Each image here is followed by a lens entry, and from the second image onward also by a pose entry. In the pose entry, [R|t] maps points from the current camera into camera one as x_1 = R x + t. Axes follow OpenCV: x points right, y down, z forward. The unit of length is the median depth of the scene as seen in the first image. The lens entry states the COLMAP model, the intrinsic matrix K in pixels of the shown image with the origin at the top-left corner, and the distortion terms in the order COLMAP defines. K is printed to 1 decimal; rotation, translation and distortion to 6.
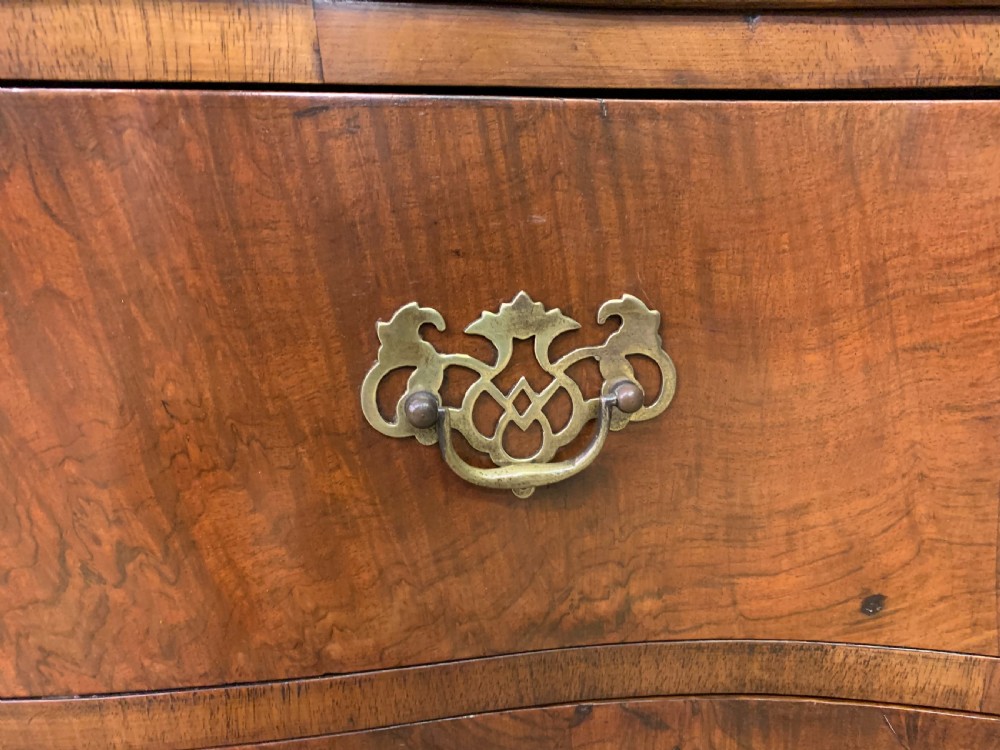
lens RADIAL K [[732.5, 0, 524.0], [0, 732.5, 376.3], [0, 0, 1]] dist [0.087668, -0.114889]
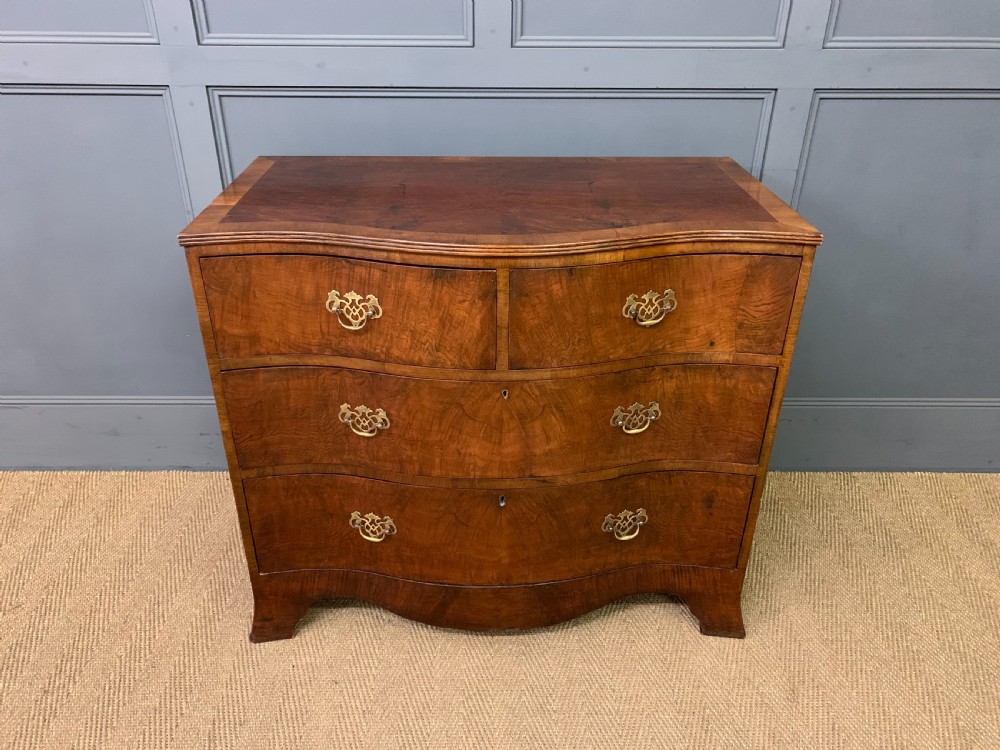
lens RADIAL K [[756.1, 0, 491.0], [0, 756.1, 370.3], [0, 0, 1]] dist [0.057520, -0.047312]
pose [[0.995384, -0.051350, 0.081074, -1.603620], [0.029901, 0.968698, 0.246436, -0.922181], [-0.091191, -0.242874, 0.965762, -4.293326]]
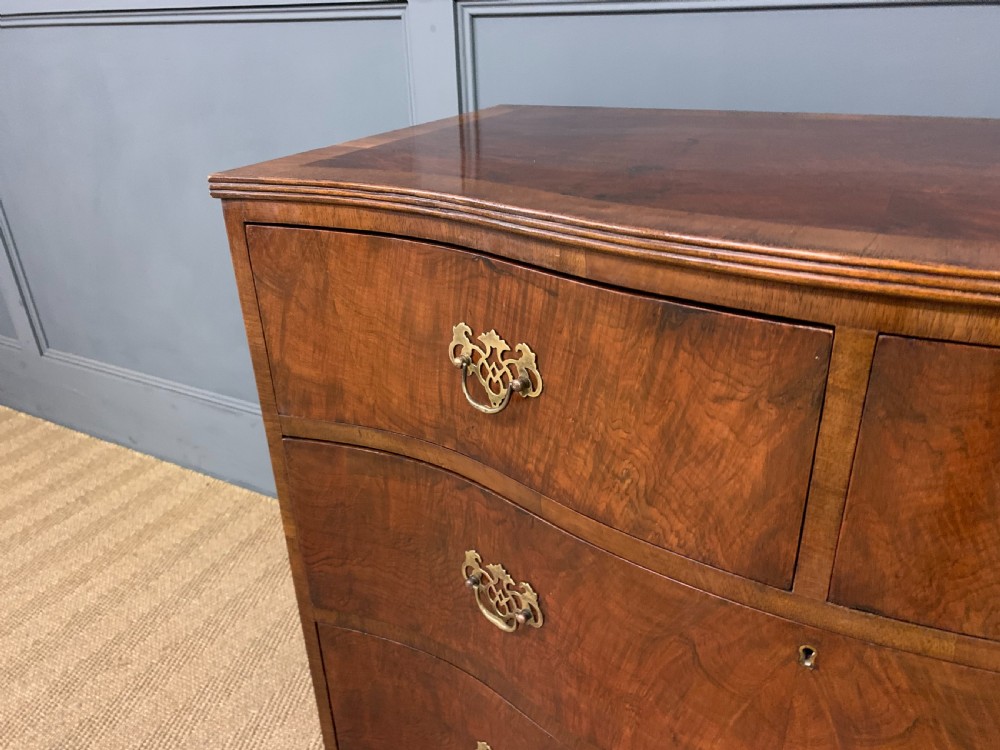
lens RADIAL K [[732.5, 0, 524.0], [0, 732.5, 376.3], [0, 0, 1]] dist [0.087668, -0.114889]
pose [[0.923440, 0.138026, -0.358061, -1.152618], [-0.072720, 0.979110, 0.189885, -0.484577], [0.376790, -0.149310, 0.914186, -1.050173]]
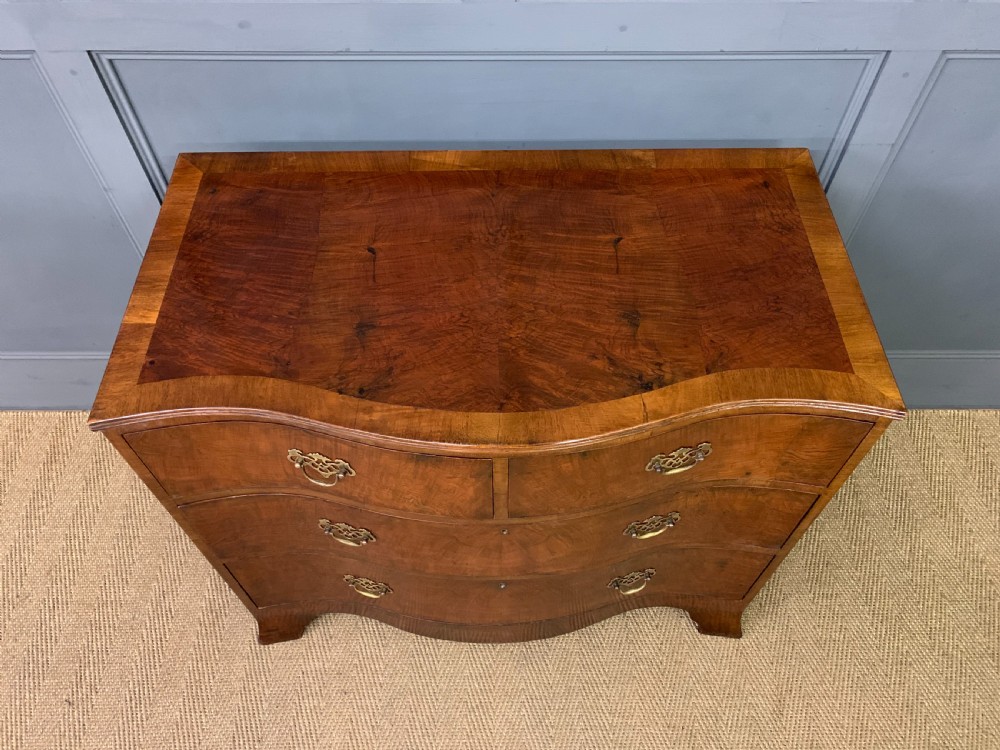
lens RADIAL K [[763.8, 0, 500.0], [0, 763.8, 375.0], [0, 0, 1]] dist [0.028511, -0.007811]
pose [[0.995474, -0.082858, 0.046534, -1.230851], [0.033653, 0.765308, 0.642784, -3.333115], [-0.088873, -0.638309, 0.764633, -2.089469]]
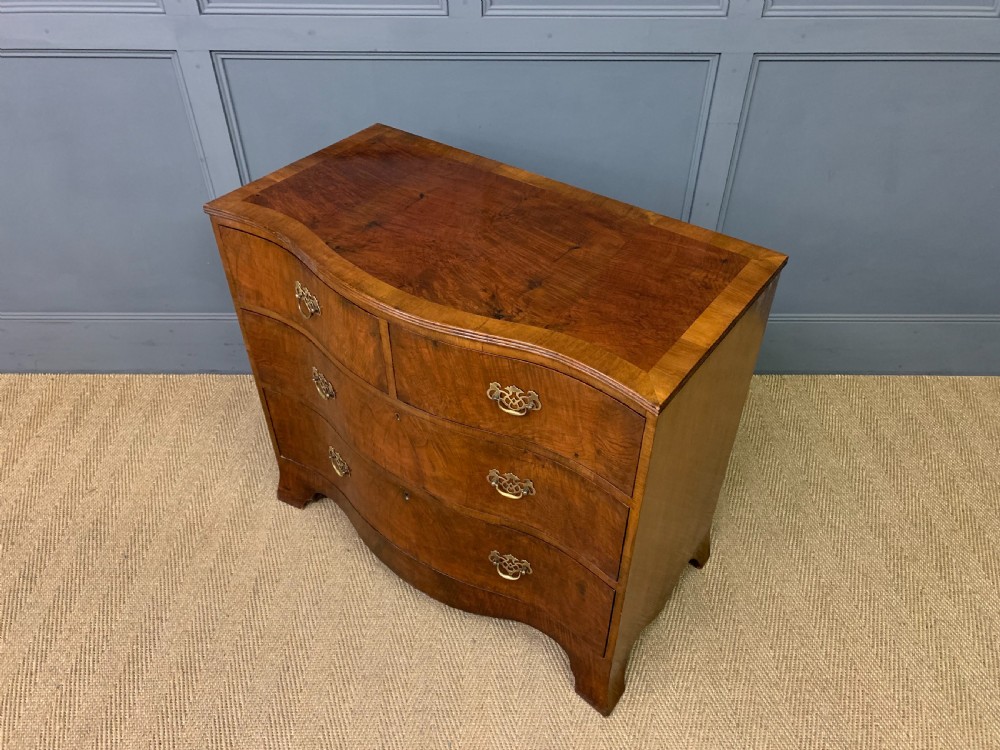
lens RADIAL K [[769.8, 0, 512.9], [0, 769.8, 378.0], [0, 0, 1]] dist [0.013178, 0.000777]
pose [[0.859998, 0.331985, -0.387541, 2.115813], [-0.133104, 0.879090, 0.457694, -2.685959], [0.492632, -0.342033, 0.800205, -3.455952]]
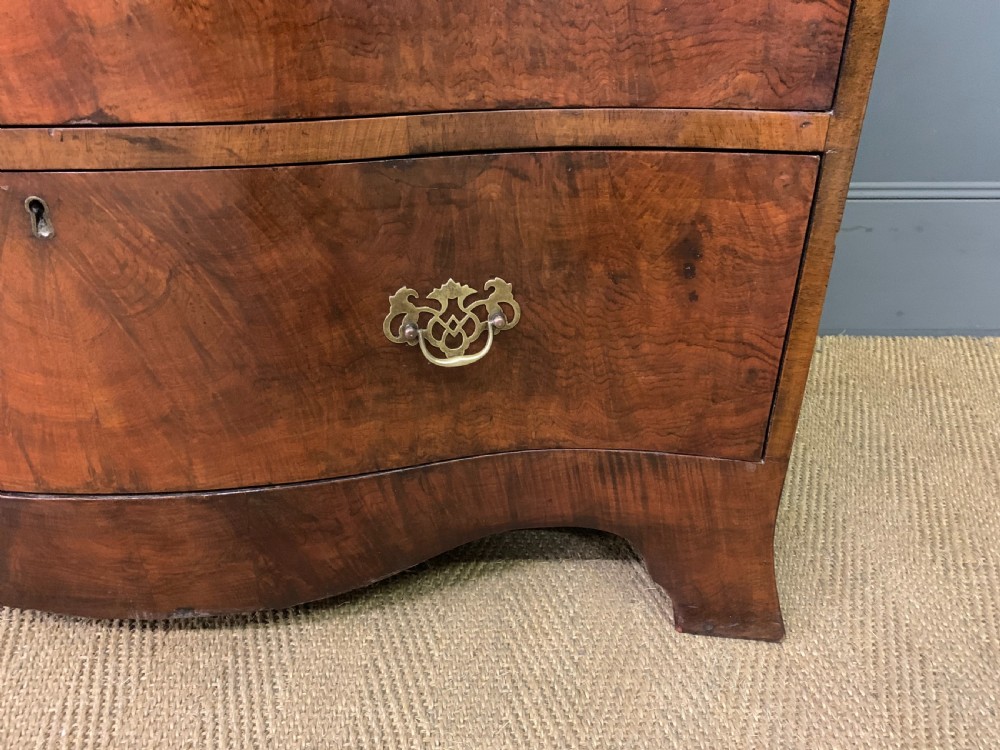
lens RADIAL K [[757.7, 0, 495.0], [0, 757.7, 373.2], [0, 0, 1]] dist [0.047112, -0.031602]
pose [[0.997510, -0.048653, 0.051061, -0.020238], [0.034521, 0.968125, 0.248076, 1.532760], [-0.061503, -0.245695, 0.967394, -0.794978]]
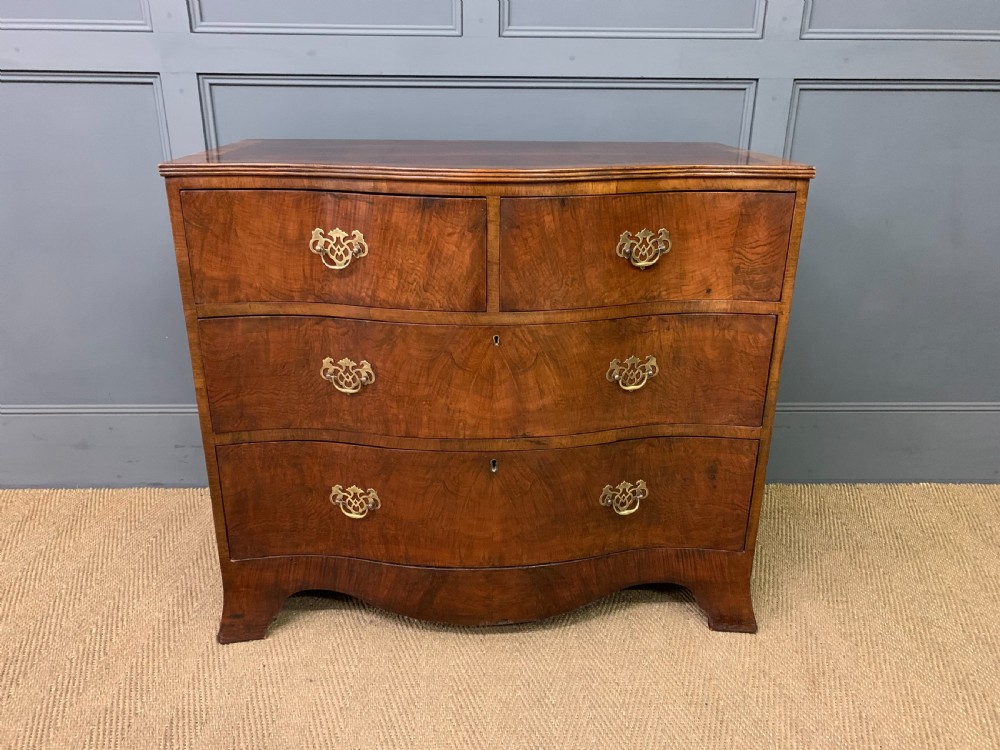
lens RADIAL K [[757.7, 0, 495.0], [0, 757.7, 373.2], [0, 0, 1]] dist [0.047112, -0.031602]
pose [[0.993058, -0.044425, 0.108912, -1.657531], [0.032489, 0.993509, 0.109015, 0.279448], [-0.113048, -0.104720, 0.988056, -4.256843]]
